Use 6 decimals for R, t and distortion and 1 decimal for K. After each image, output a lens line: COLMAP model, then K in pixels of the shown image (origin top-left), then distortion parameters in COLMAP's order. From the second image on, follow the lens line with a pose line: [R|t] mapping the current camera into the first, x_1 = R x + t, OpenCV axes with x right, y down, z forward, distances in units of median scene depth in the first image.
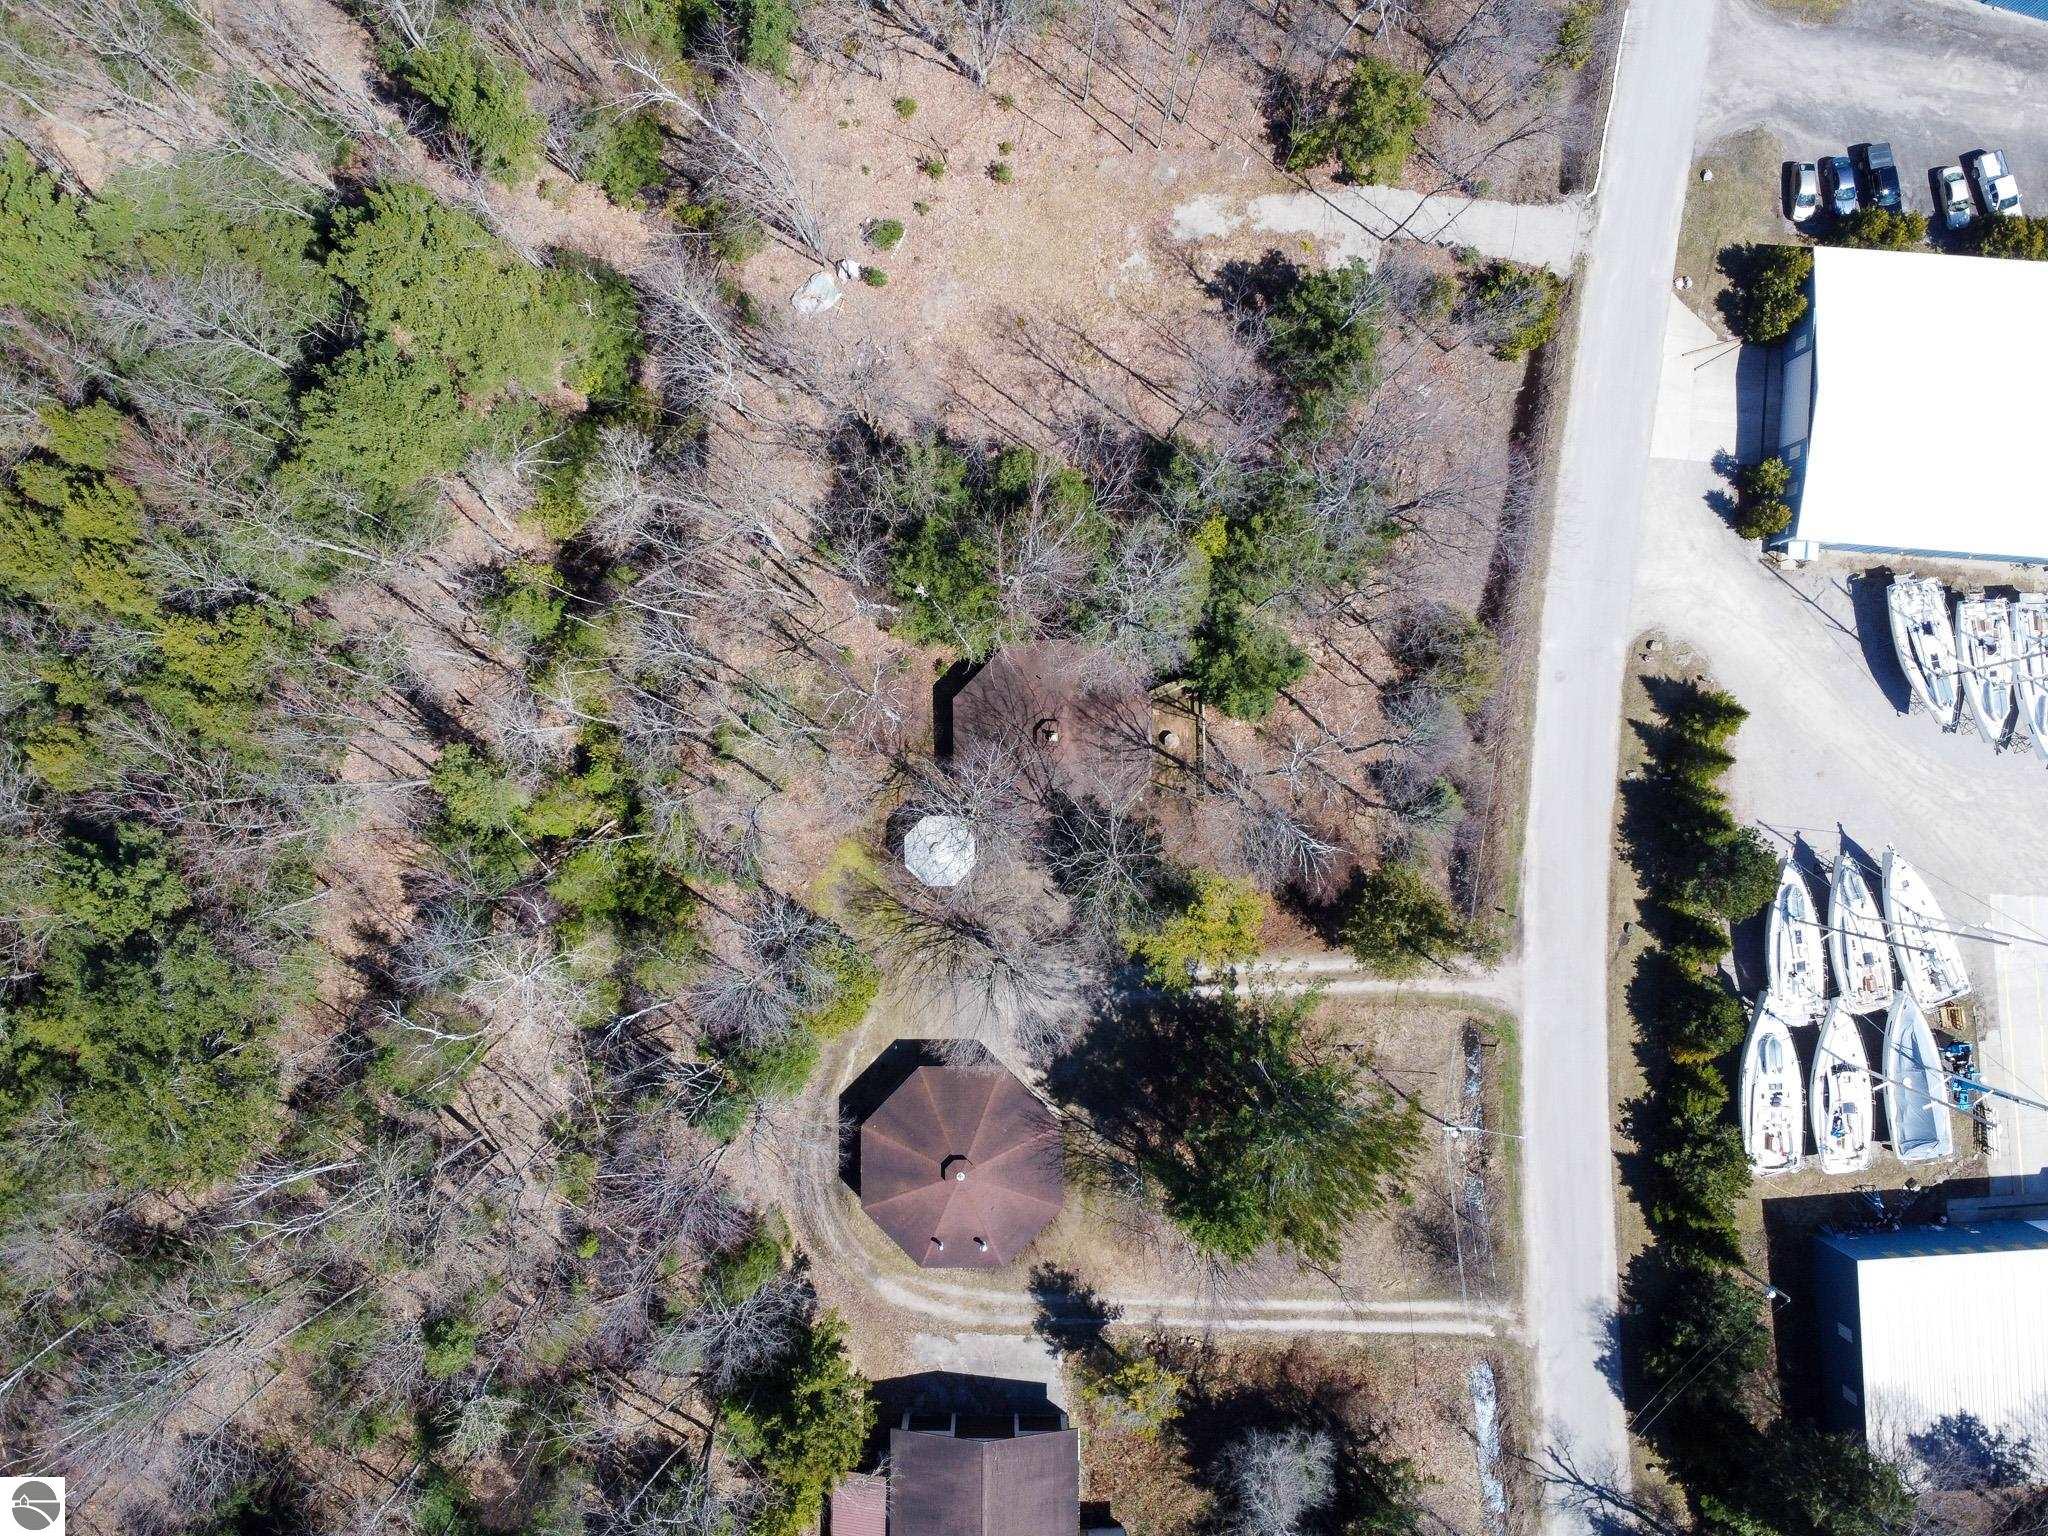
lens RADIAL K [[1546.7, 0, 1024.0], [0, 1546.7, 768.0], [0, 0, 1]] dist [0.003563, -0.006493]
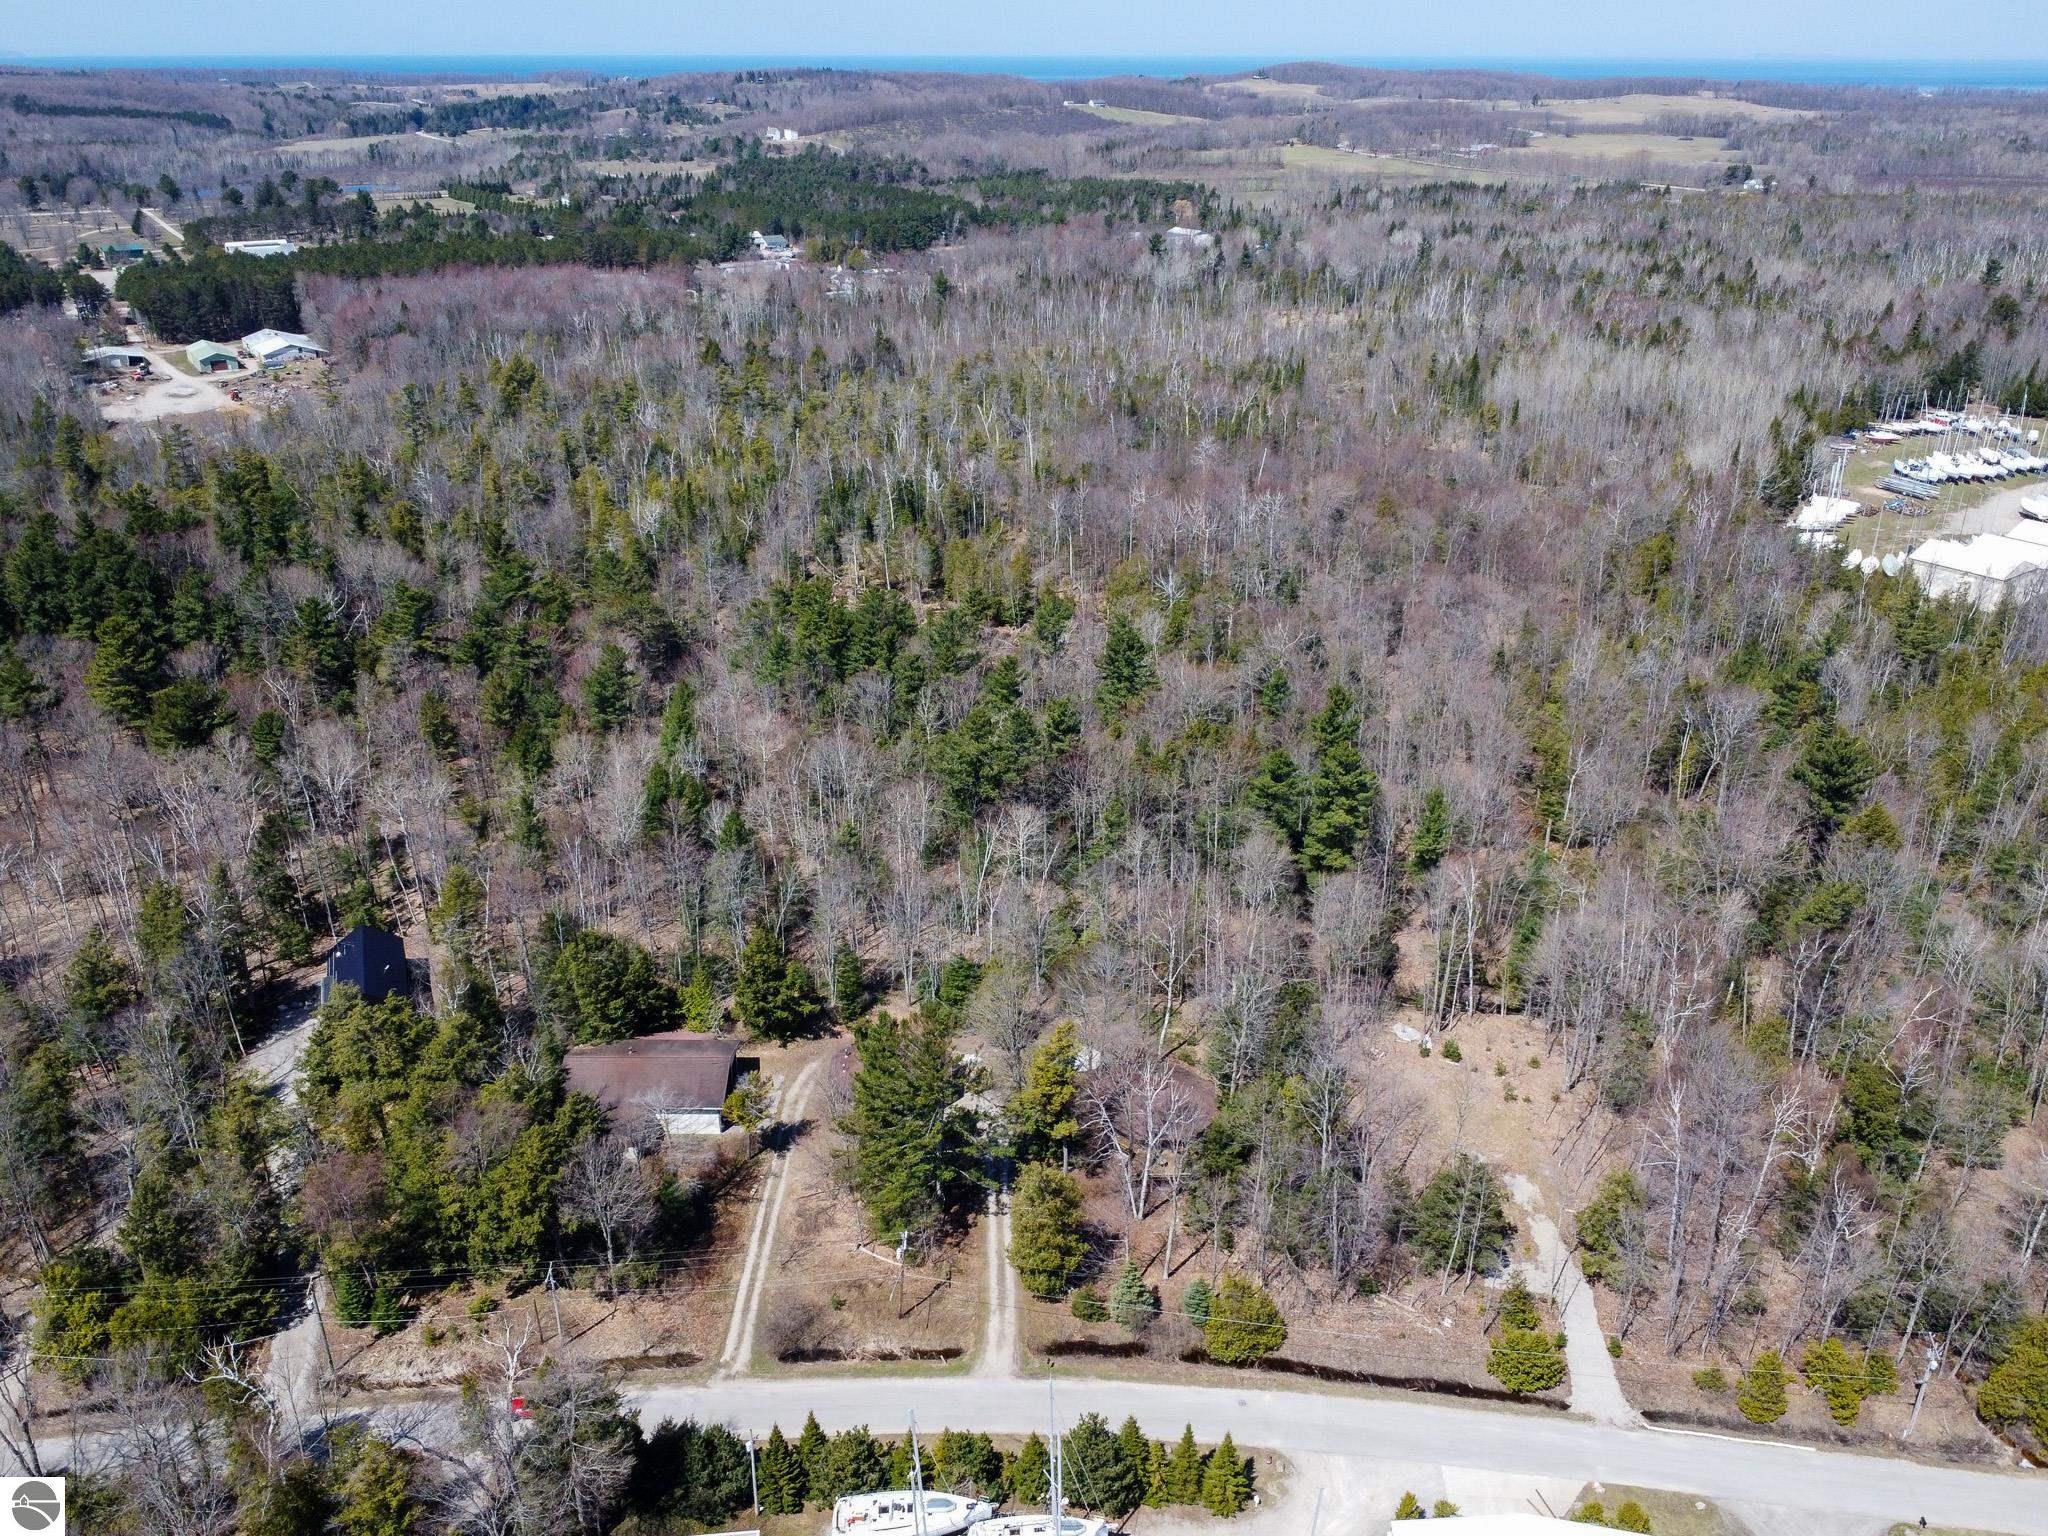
lens RADIAL K [[1546.7, 0, 1024.0], [0, 1546.7, 768.0], [0, 0, 1]] dist [0.003563, -0.006493]
pose [[0.011477, 0.429456, -0.903015, 1.259861], [-0.999816, 0.018827, -0.003754, 0.112135], [0.015389, 0.902891, 0.429593, 0.007323]]
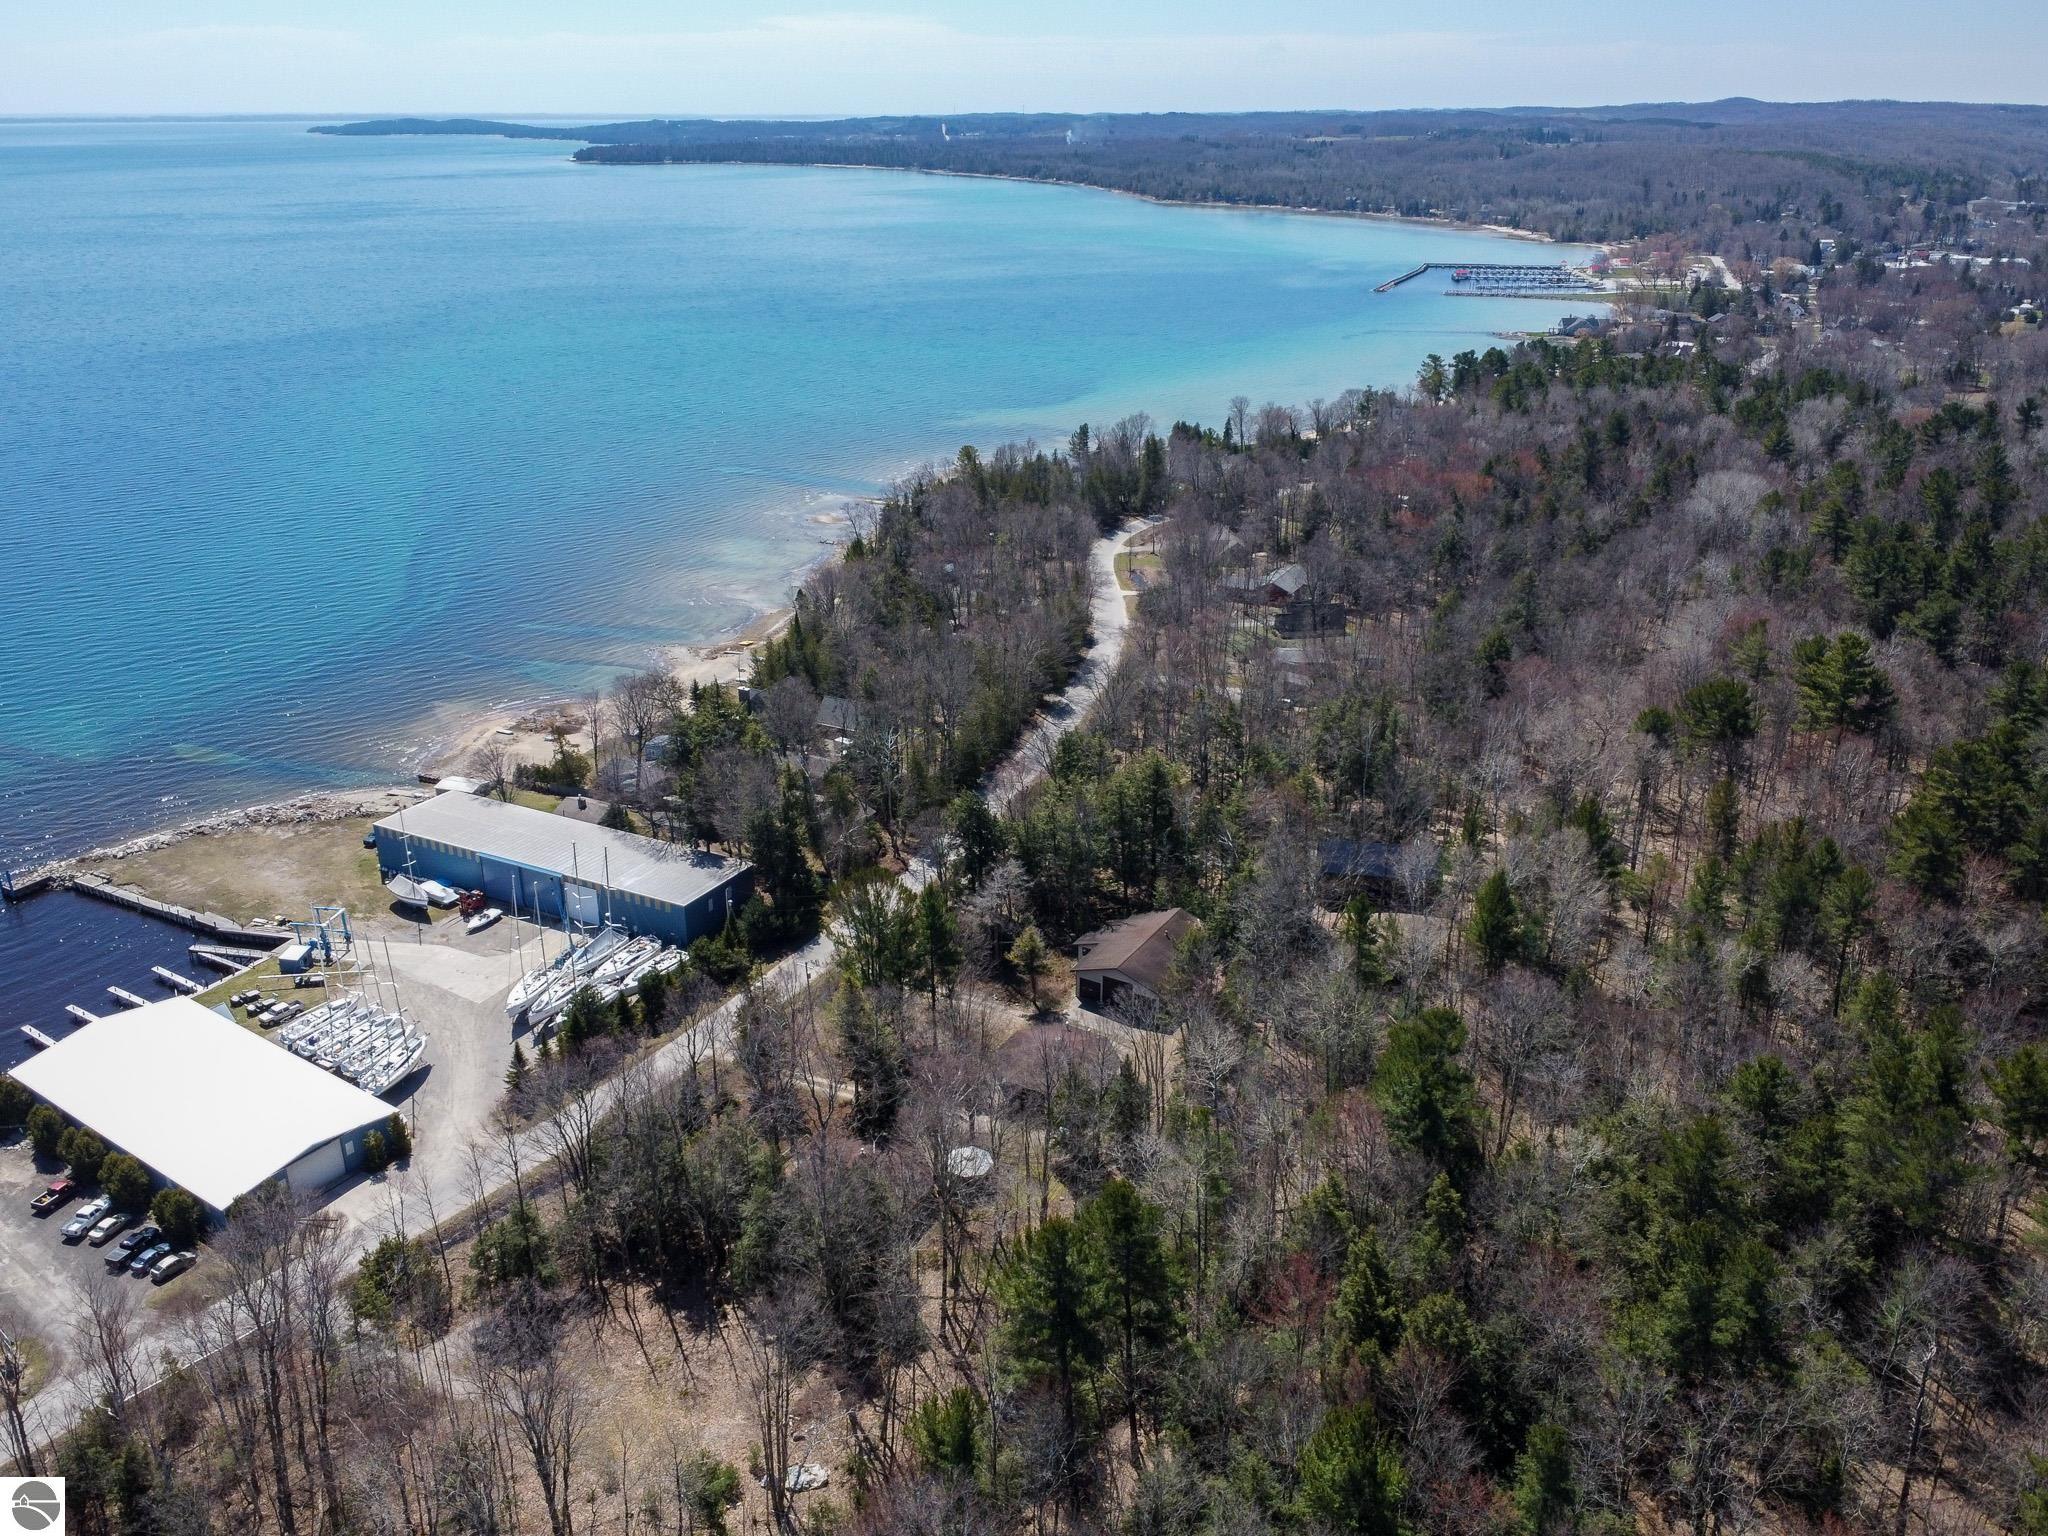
lens RADIAL K [[1546.7, 0, 1024.0], [0, 1546.7, 768.0], [0, 0, 1]] dist [0.003563, -0.006493]
pose [[-0.873956, -0.215377, 0.435676, -0.655610], [0.484359, -0.312288, 0.817234, -1.001554], [-0.039957, 0.925251, 0.377246, 0.055348]]
